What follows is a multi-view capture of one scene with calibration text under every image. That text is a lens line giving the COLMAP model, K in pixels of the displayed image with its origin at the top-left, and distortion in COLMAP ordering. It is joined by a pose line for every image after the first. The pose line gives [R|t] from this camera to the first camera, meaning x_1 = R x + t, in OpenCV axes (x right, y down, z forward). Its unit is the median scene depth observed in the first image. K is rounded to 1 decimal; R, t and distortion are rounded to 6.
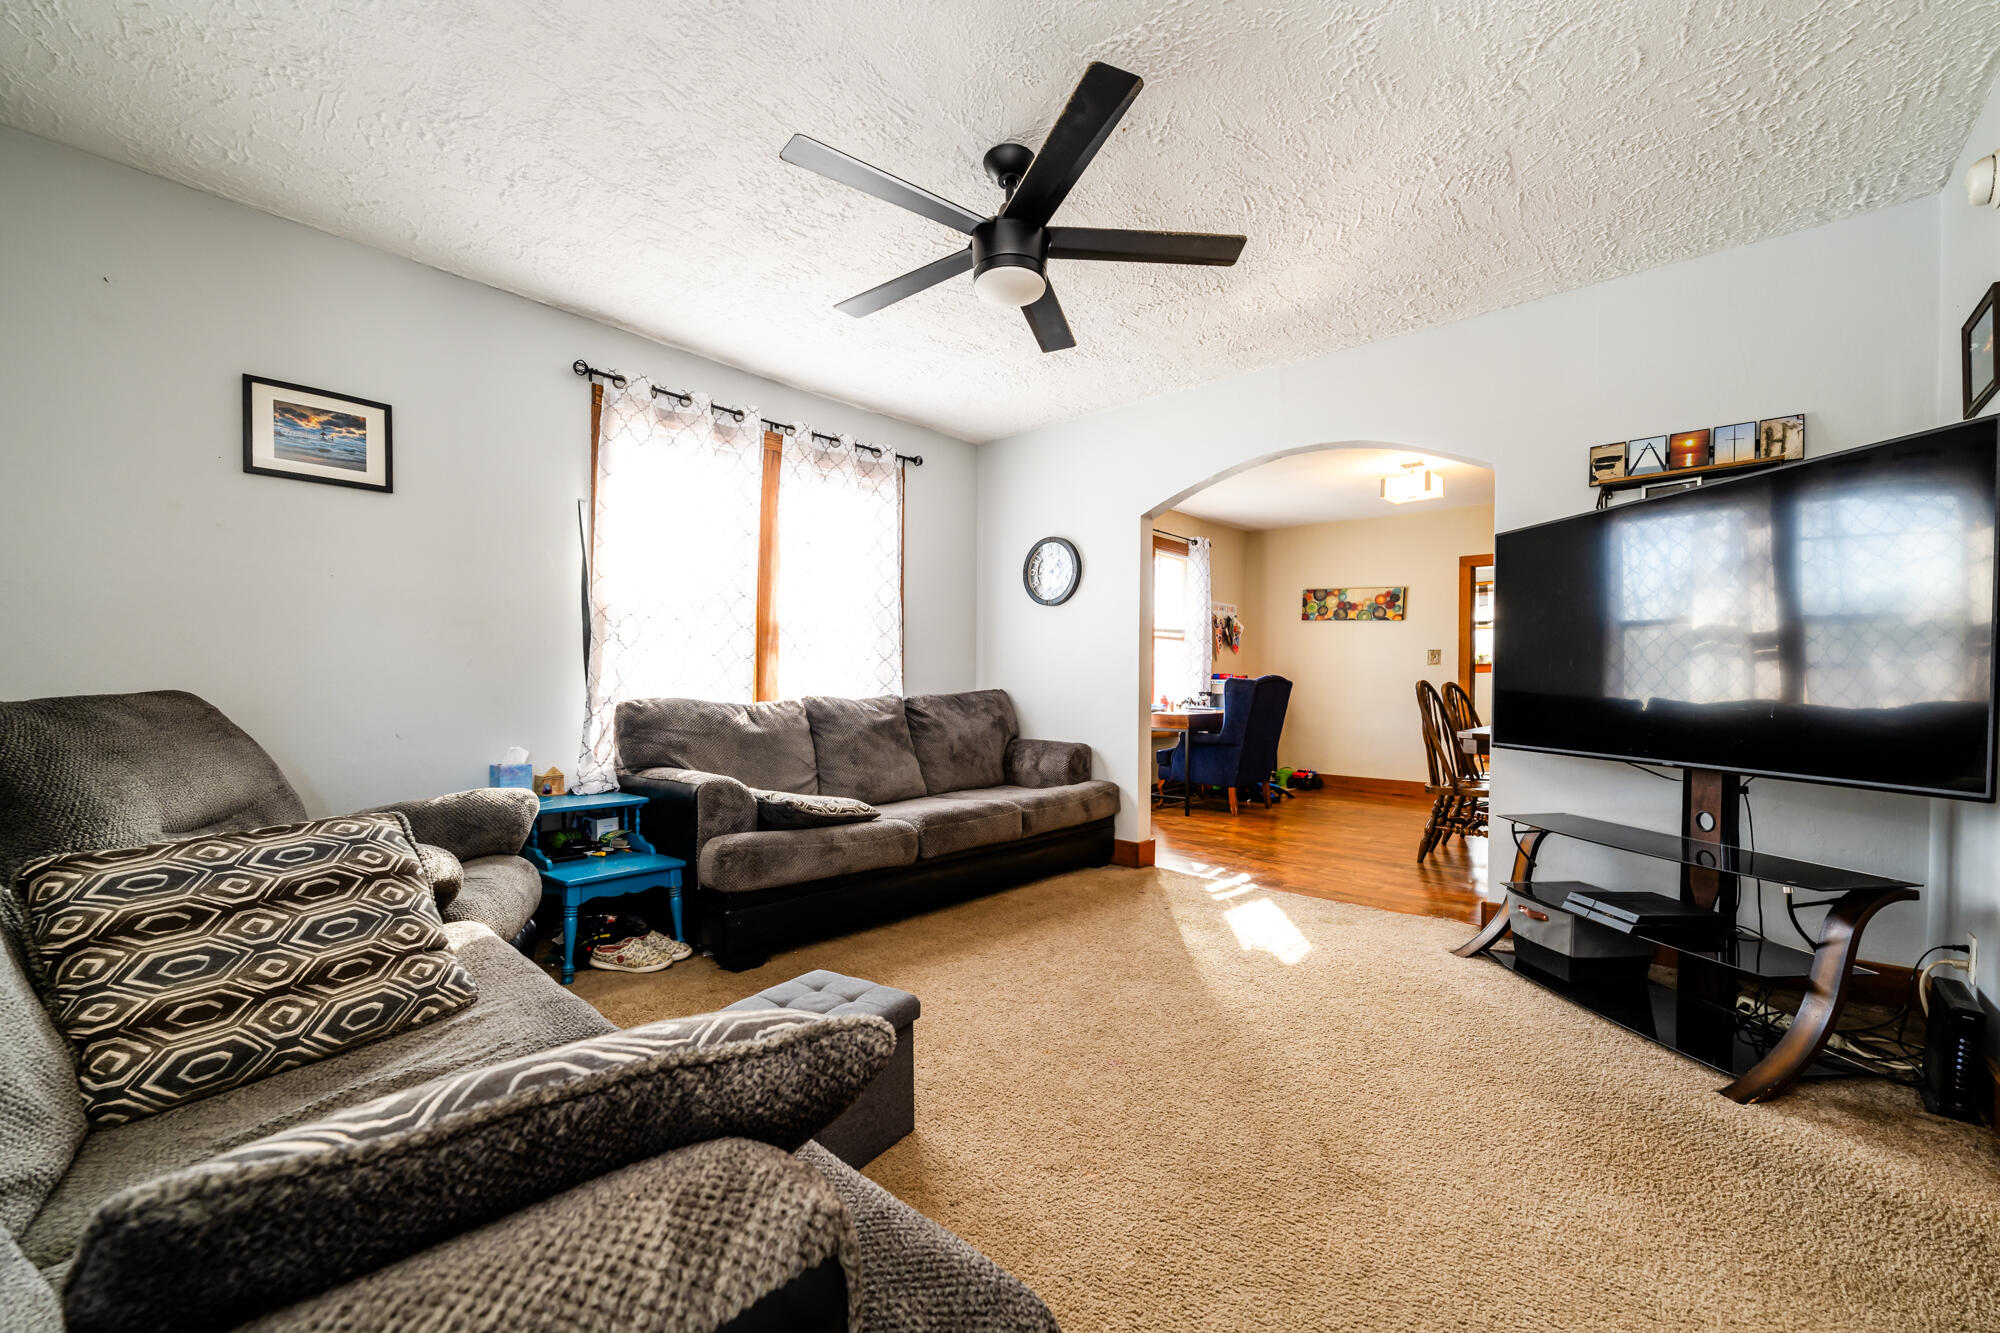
lens RADIAL K [[798.8, 0, 1006.9], [0, 798.8, 695.1], [0, 0, 1]] dist [-0.003713, 0.000340]
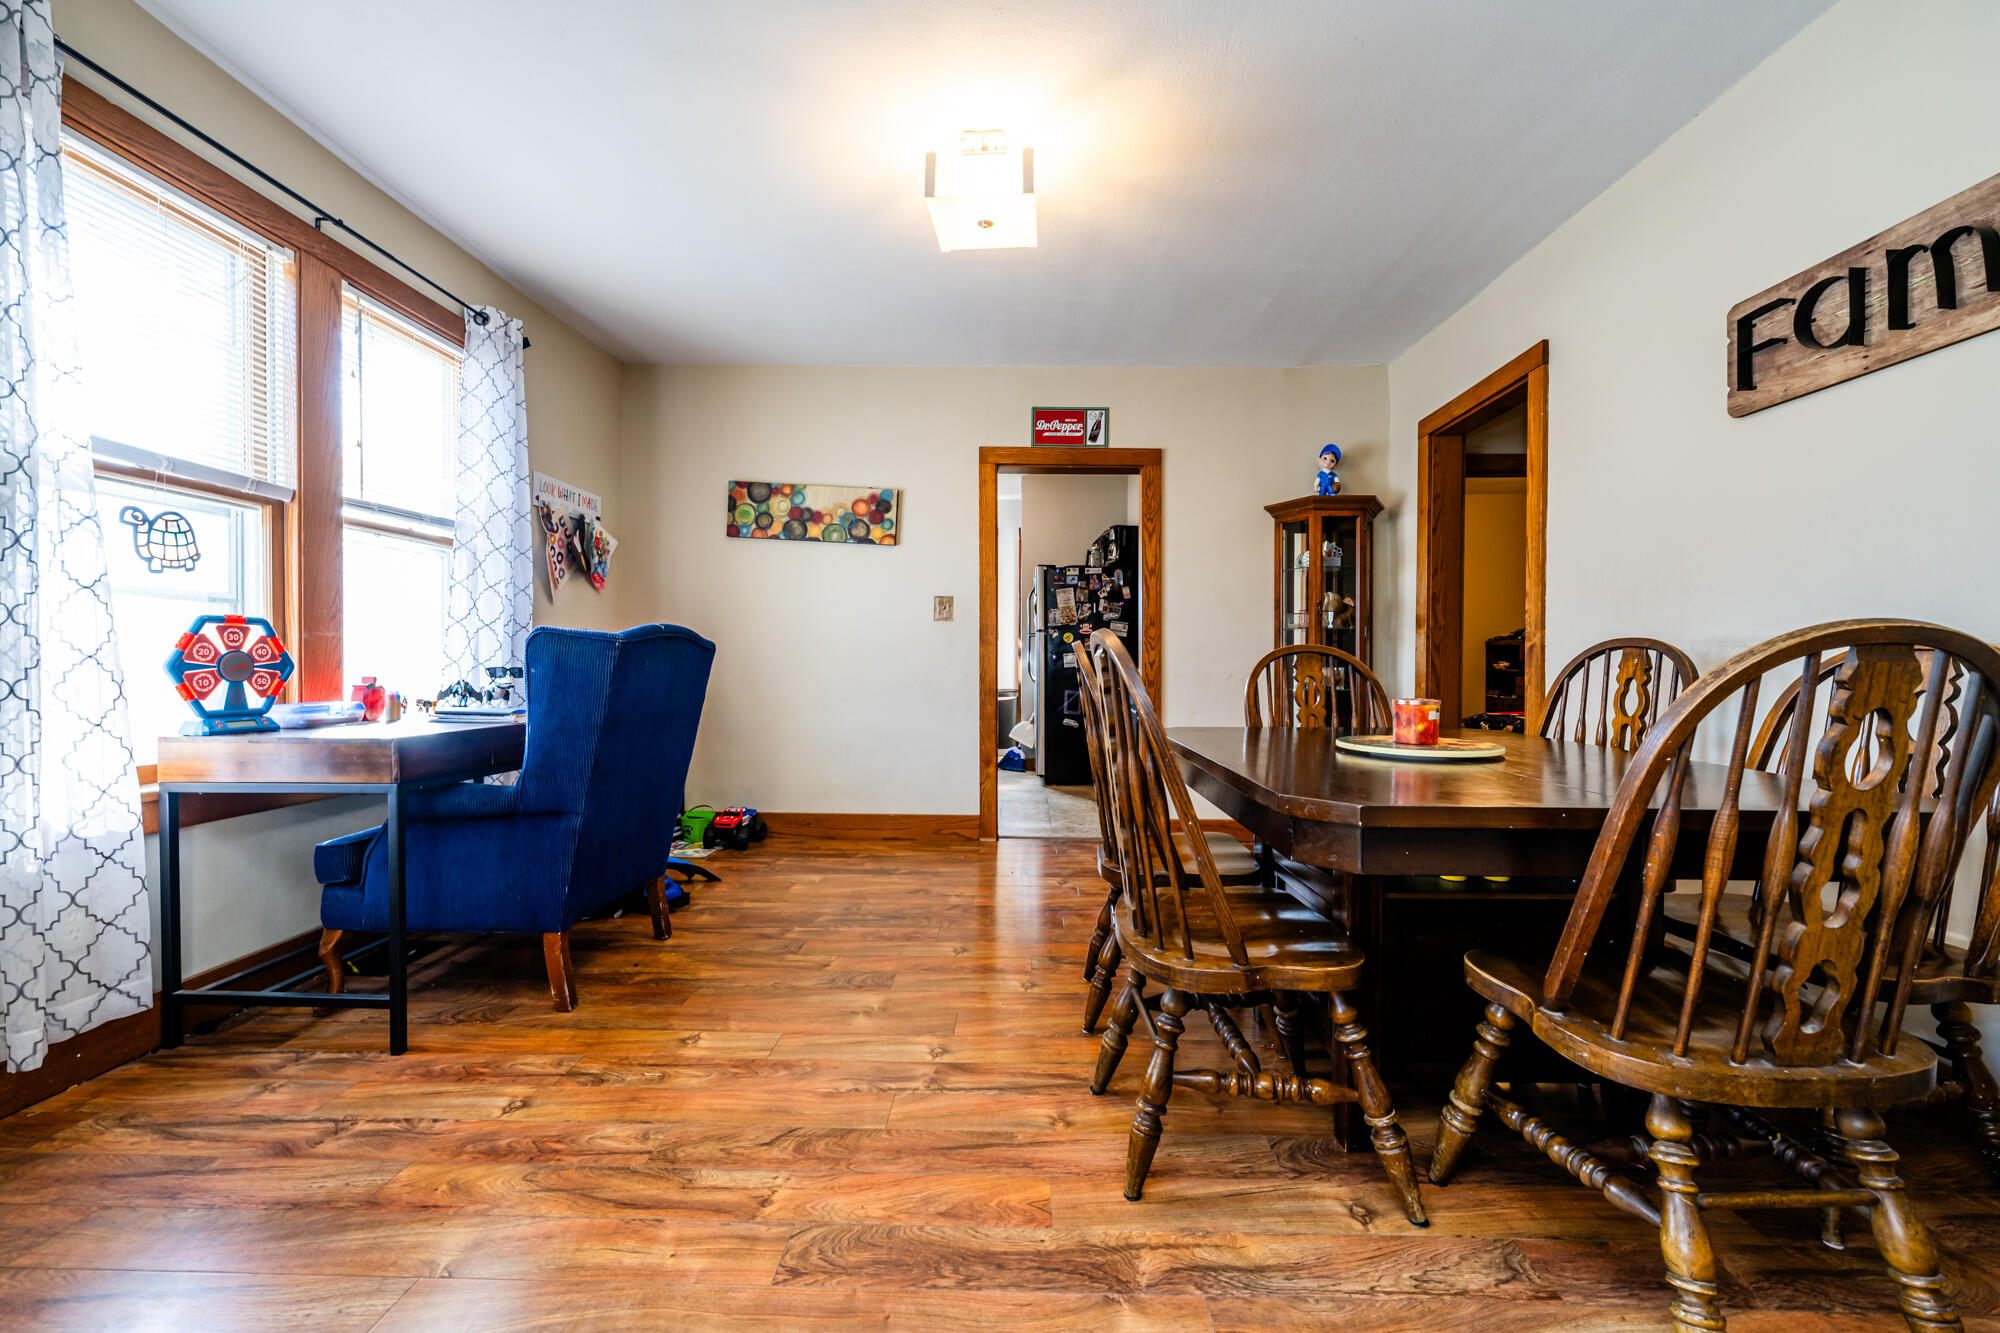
lens RADIAL K [[798.8, 0, 1000.5], [0, 798.8, 665.8], [0, 0, 1]] dist [-0.003713, 0.000340]
pose [[0.765275, -0.005895, 0.643676, 0.169990], [0.008768, 0.999961, -0.001267, -0.002233], [-0.643643, 0.006613, 0.765297, 0.489633]]
